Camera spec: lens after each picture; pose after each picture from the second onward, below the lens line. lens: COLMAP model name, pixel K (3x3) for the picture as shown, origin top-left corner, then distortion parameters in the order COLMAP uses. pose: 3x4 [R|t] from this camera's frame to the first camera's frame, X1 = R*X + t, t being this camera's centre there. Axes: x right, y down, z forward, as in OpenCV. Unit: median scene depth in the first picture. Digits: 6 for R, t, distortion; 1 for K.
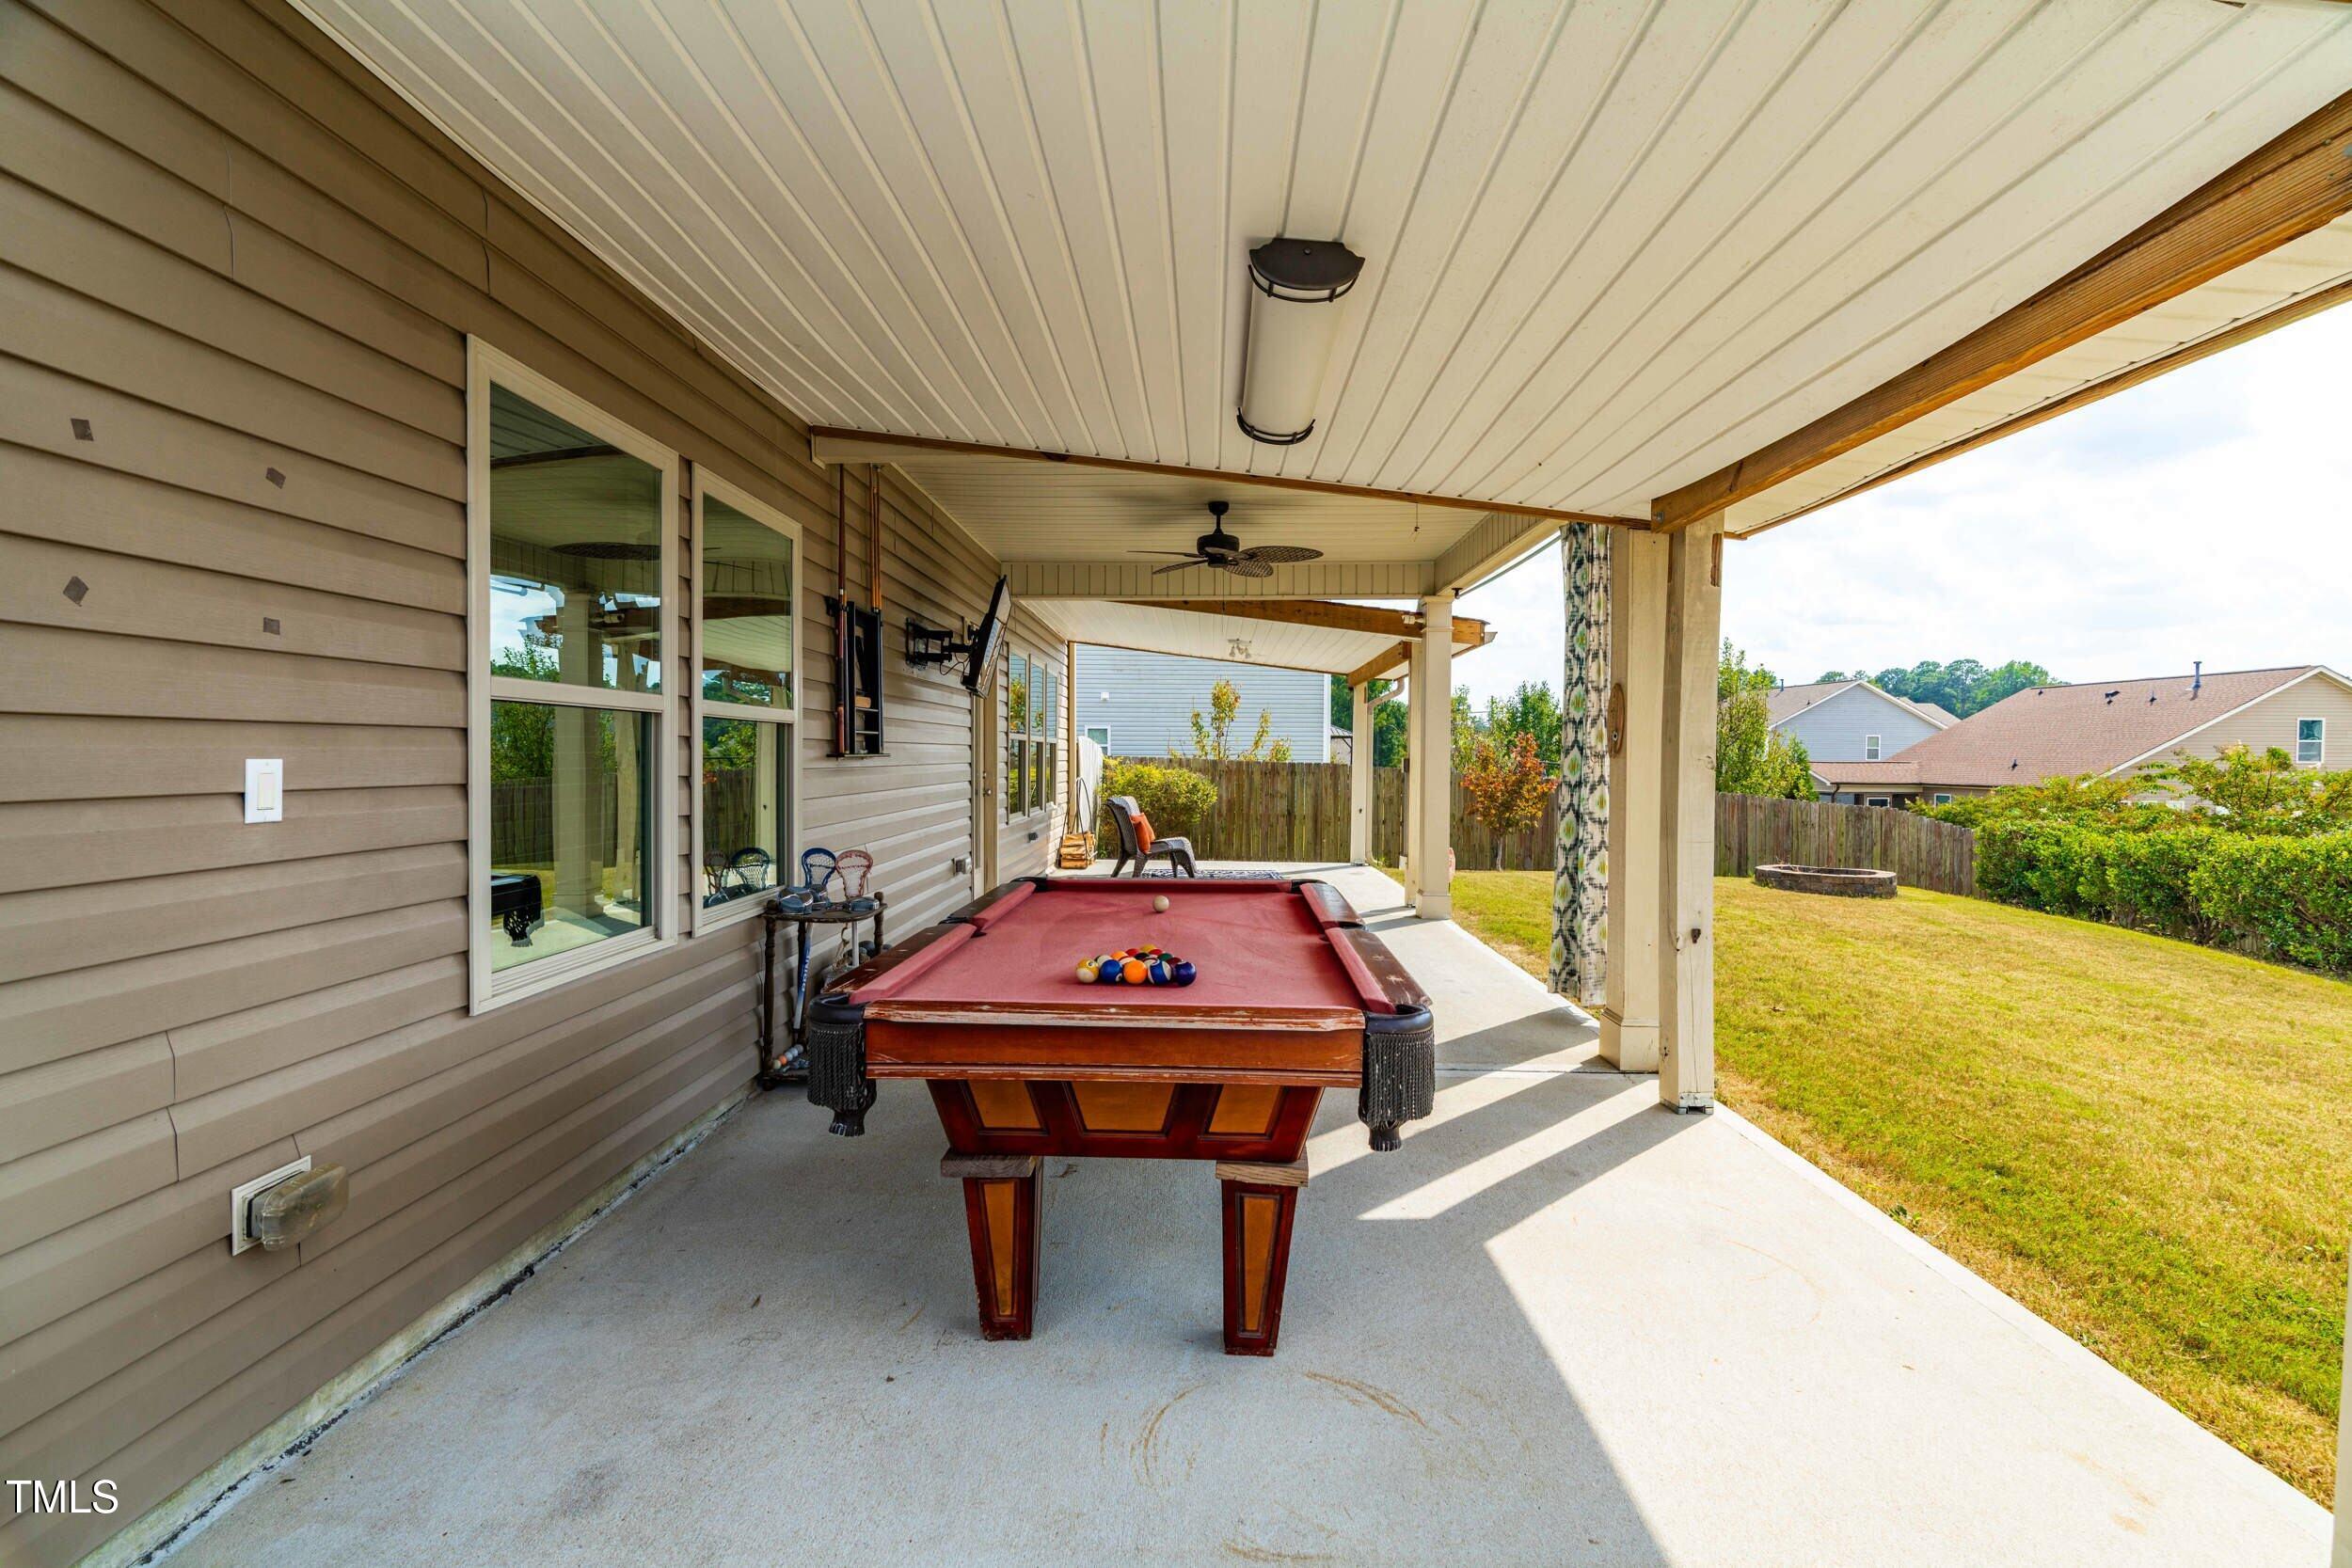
lens RADIAL K [[1073.3, 0, 1171.8], [0, 1073.3, 778.1], [0, 0, 1]] dist [-0.003417, -0.000078]
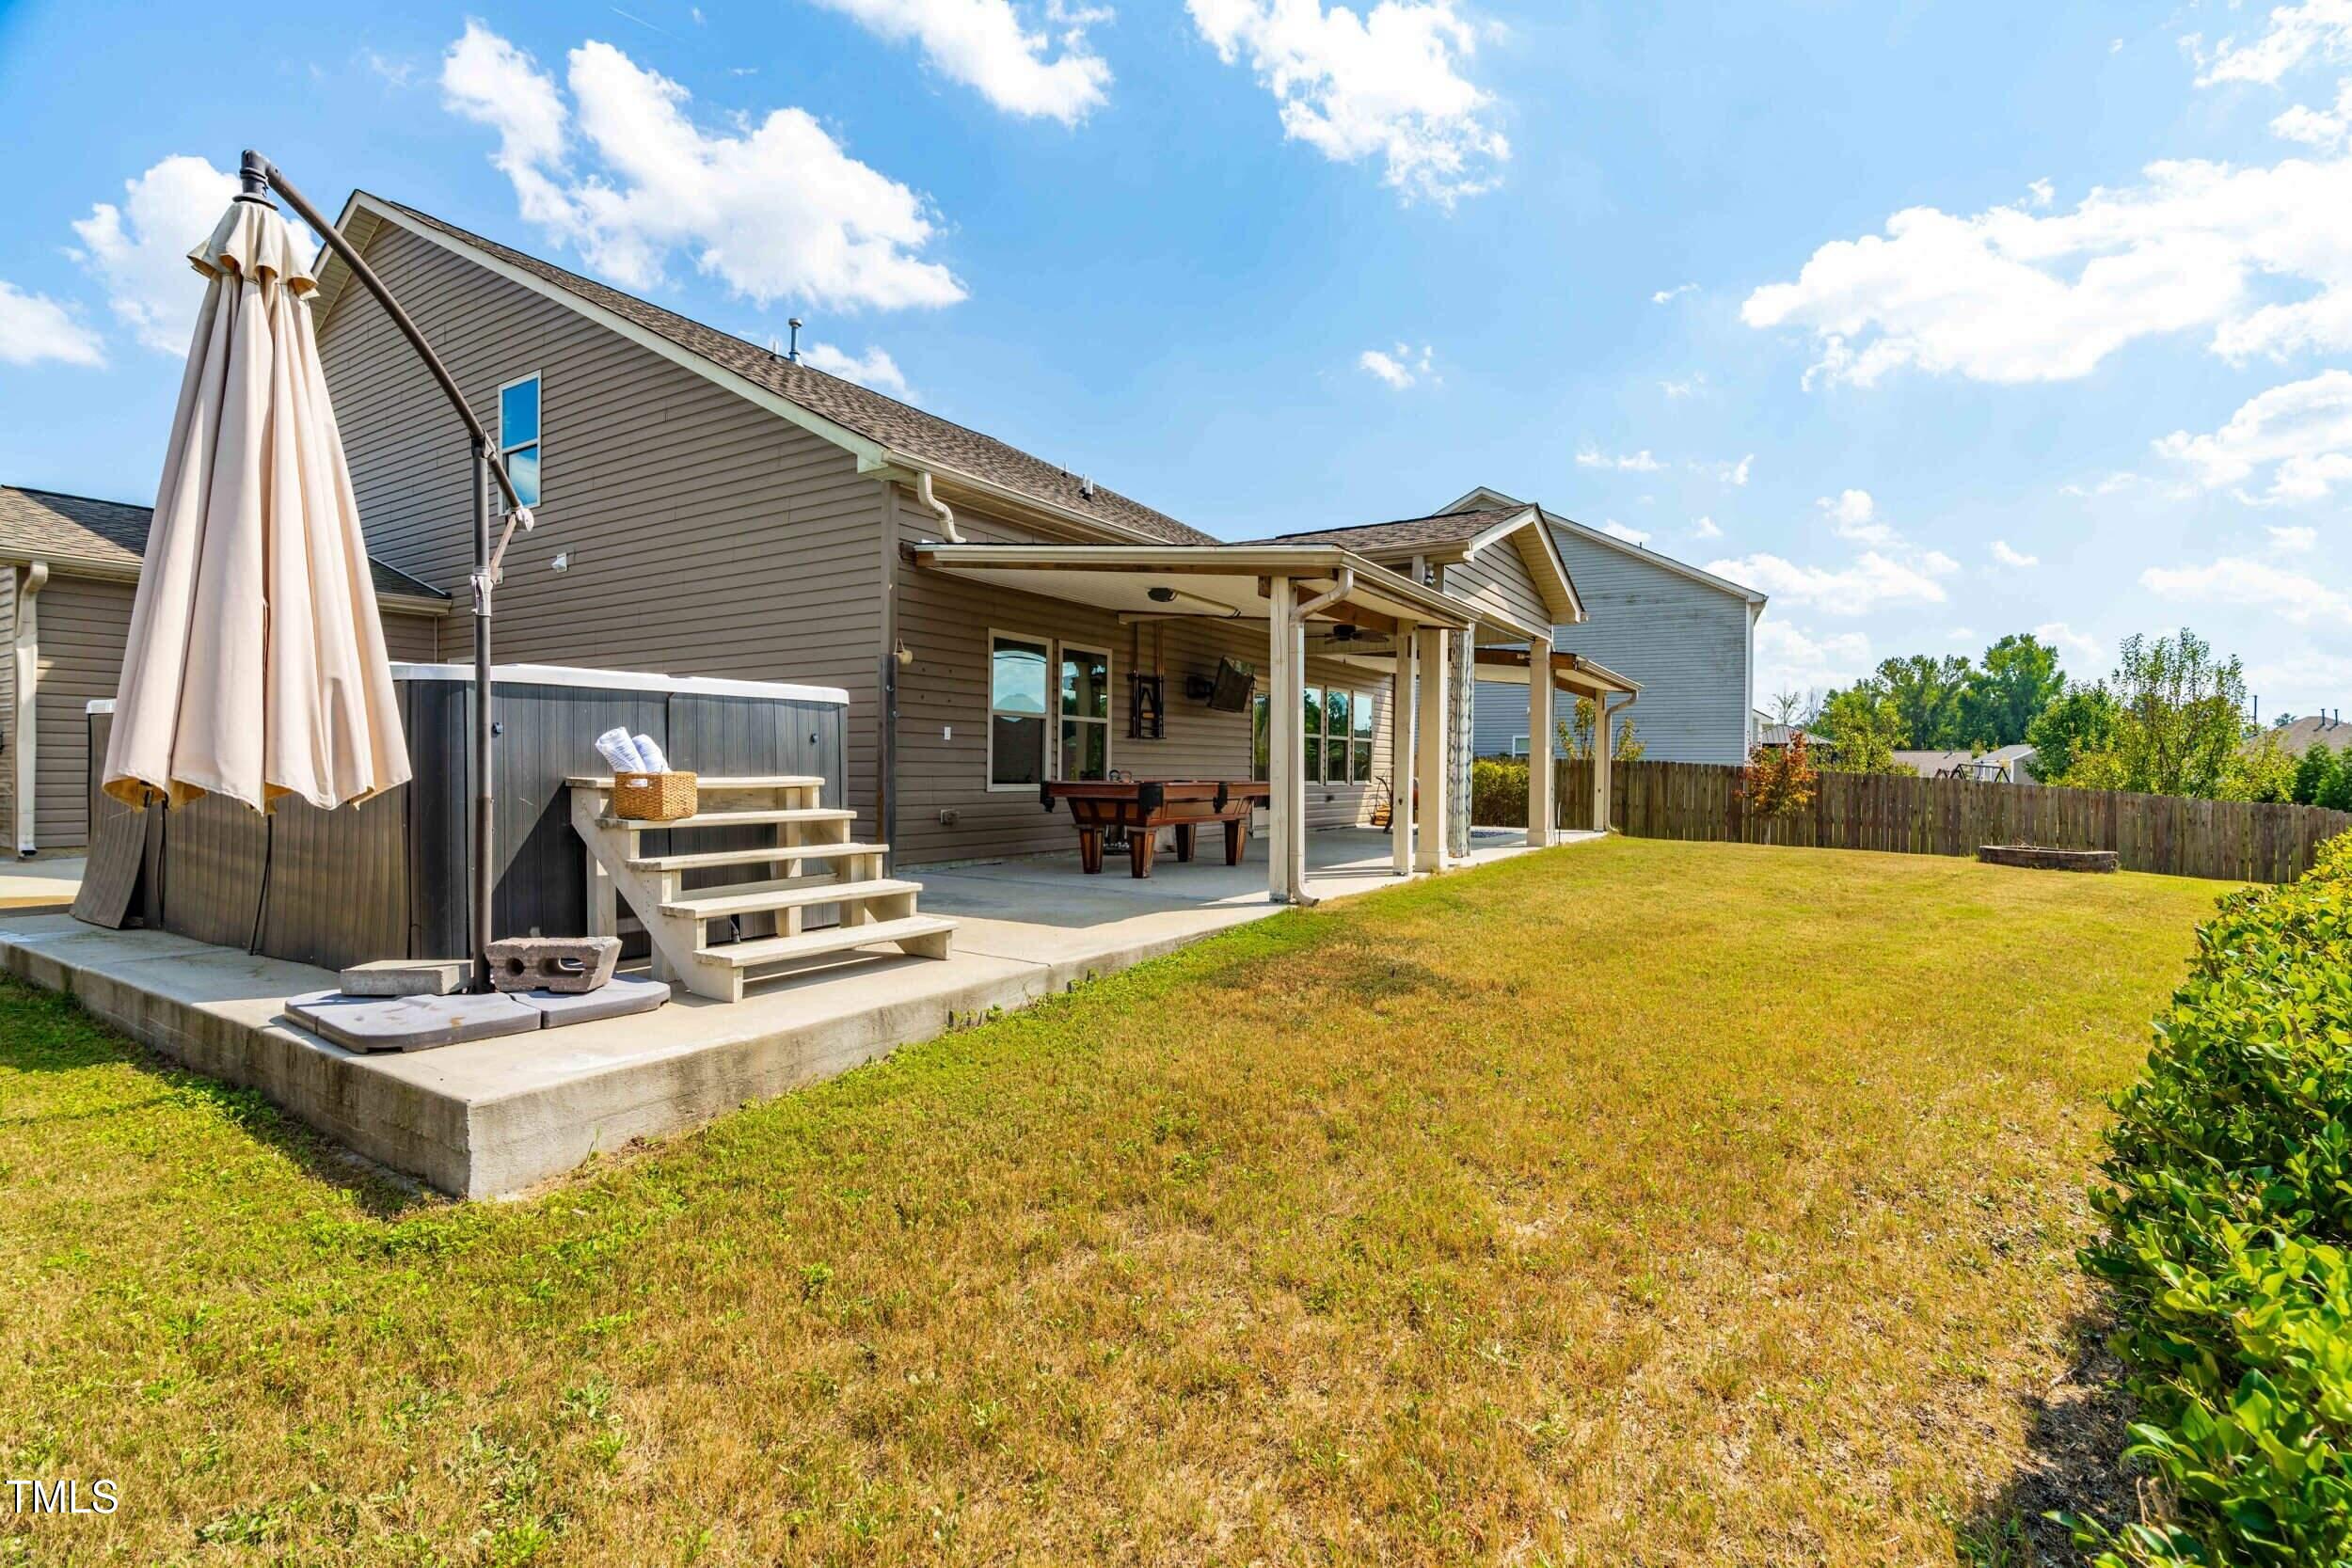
lens RADIAL K [[1073.3, 0, 1171.8], [0, 1073.3, 778.1], [0, 0, 1]] dist [-0.003417, -0.000078]
pose [[0.861488, 0.004789, -0.507756, 1.075323], [-0.014469, 0.999781, -0.015120, 0.116766], [0.507573, 0.020373, 0.861368, -1.149243]]
